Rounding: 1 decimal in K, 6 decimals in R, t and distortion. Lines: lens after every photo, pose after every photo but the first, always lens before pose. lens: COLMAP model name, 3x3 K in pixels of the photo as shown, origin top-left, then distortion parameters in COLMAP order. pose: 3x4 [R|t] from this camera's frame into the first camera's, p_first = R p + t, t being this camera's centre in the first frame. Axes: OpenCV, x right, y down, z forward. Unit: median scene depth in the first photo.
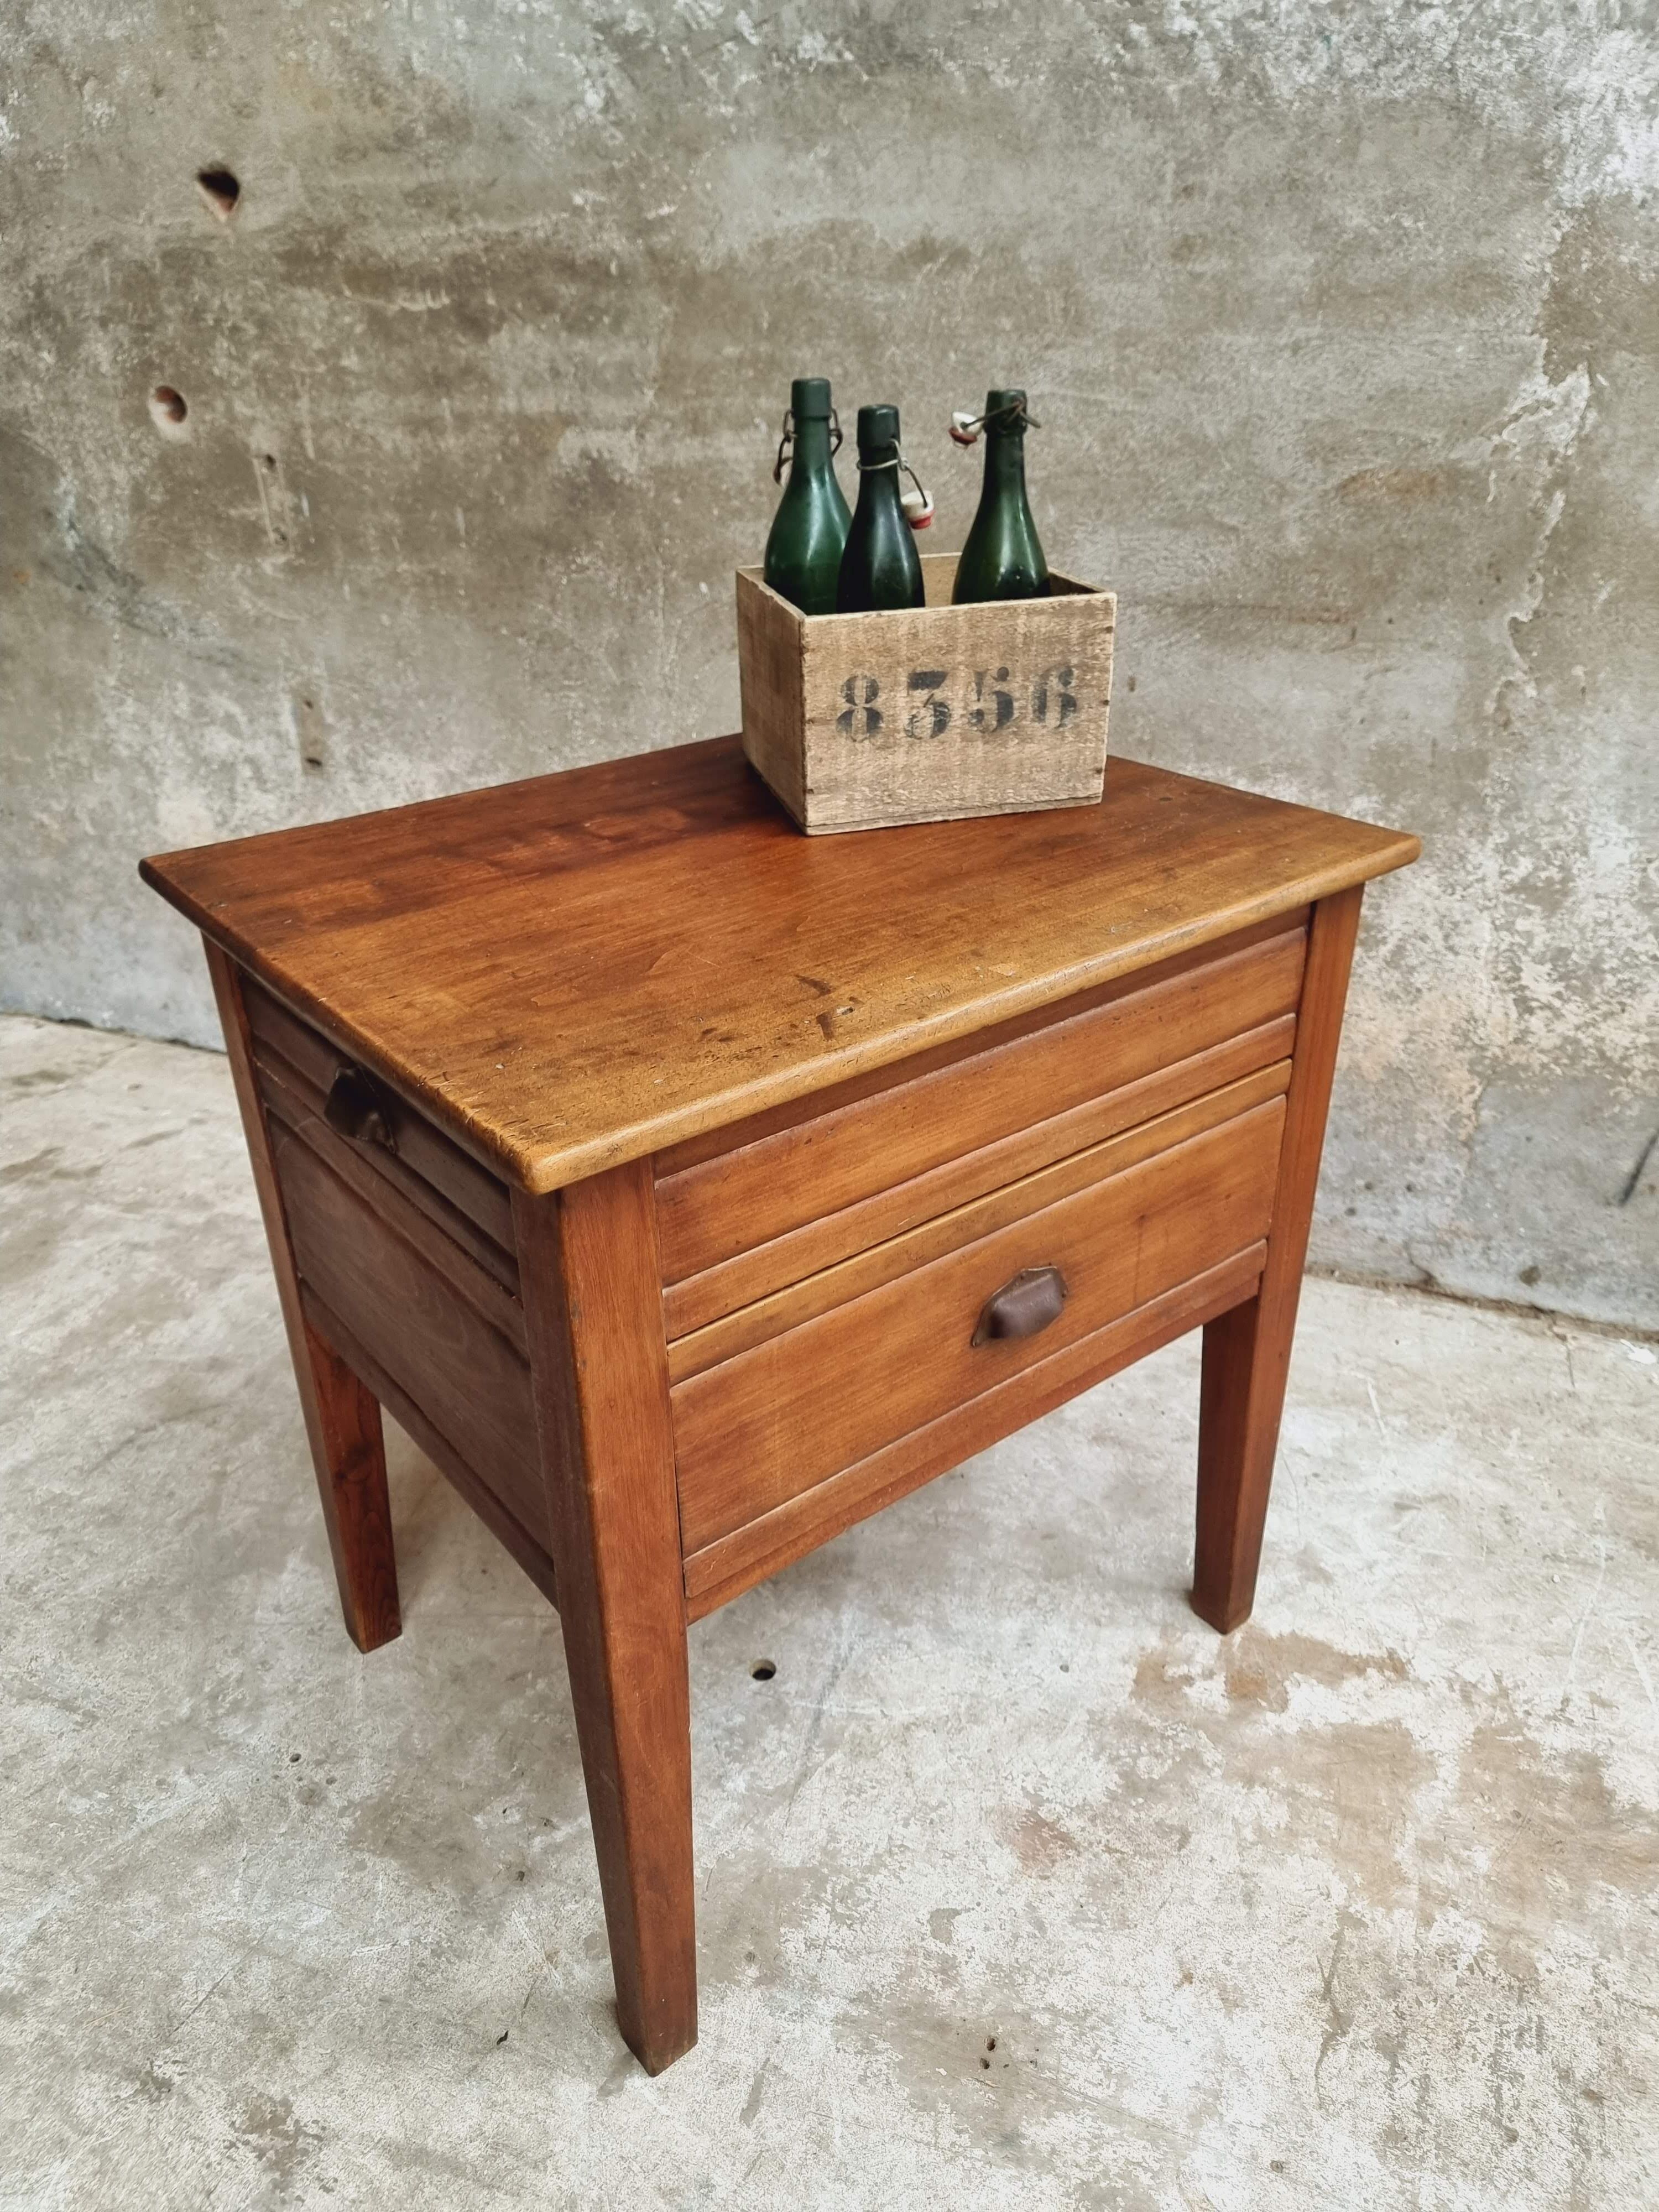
lens RADIAL K [[1550.5, 0, 805.0], [0, 1550.5, 1092.7], [0, 0, 1]] dist [0.058674, -0.057886]
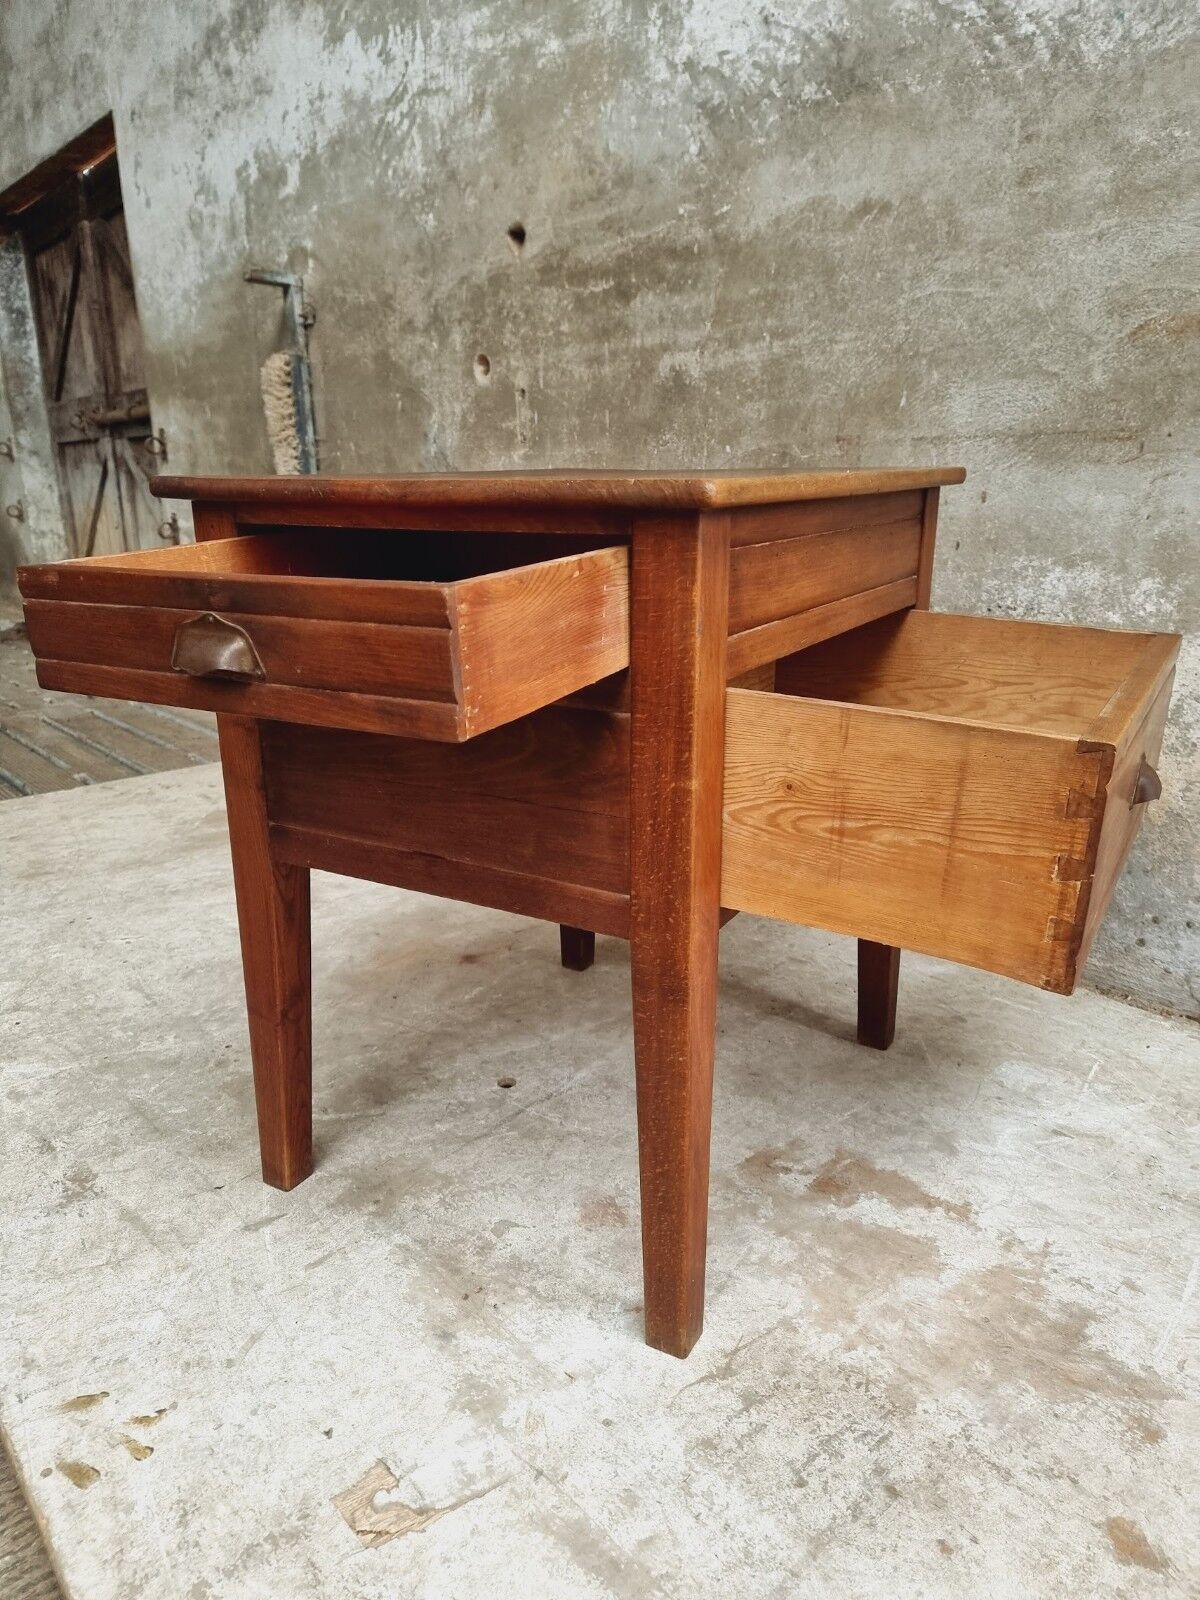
lens RADIAL K [[1120.1, 0, 585.3], [0, 1120.1, 801.0], [0, 0, 1]] dist [0.062949, -0.055611]
pose [[0.889390, 0.143834, -0.433931, 0.383826], [-0.218361, 0.967591, -0.126831, 0.200737], [0.401625, 0.207557, 0.891974, 0.046731]]
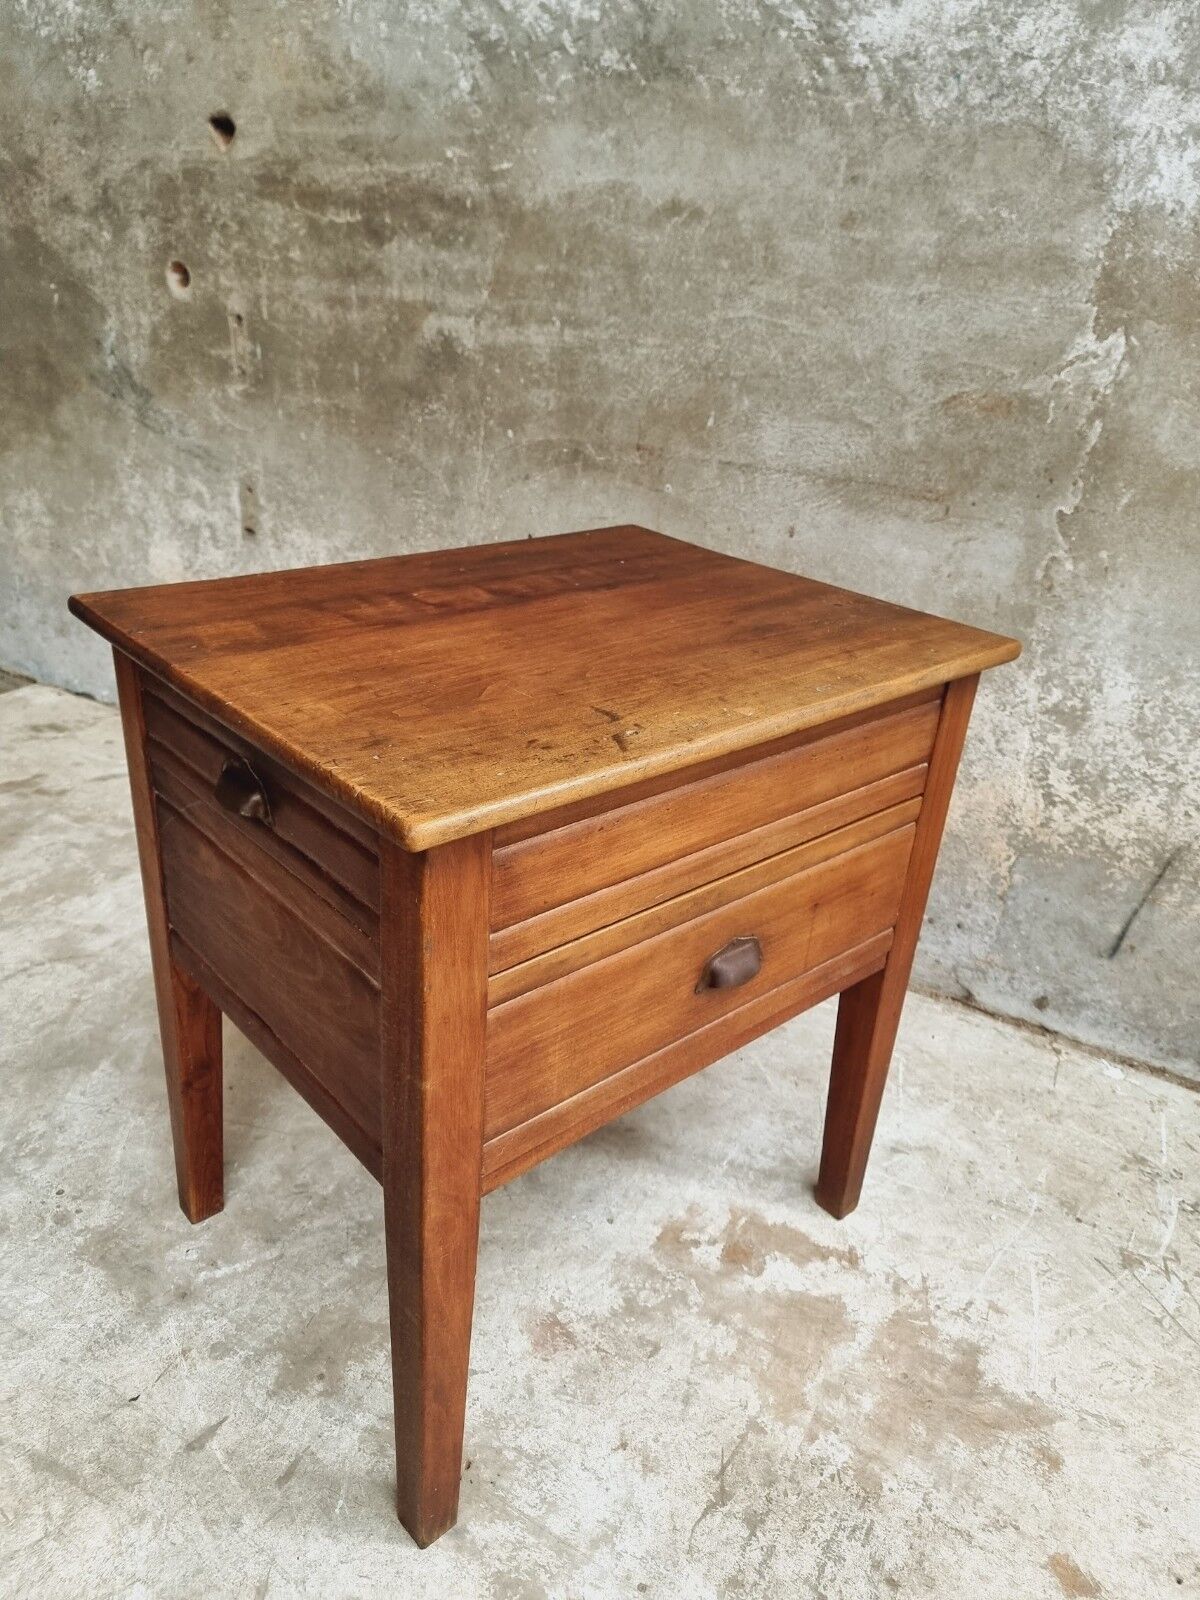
lens RADIAL K [[1121.4, 0, 589.0], [0, 1121.4, 810.2], [0, 0, 1]] dist [0.053956, -0.052165]
pose [[0.987553, 0.133479, -0.083206, 0.155504], [-0.135370, 0.990641, -0.017487, 0.025351], [0.080093, 0.028533, 0.996379, -0.001867]]
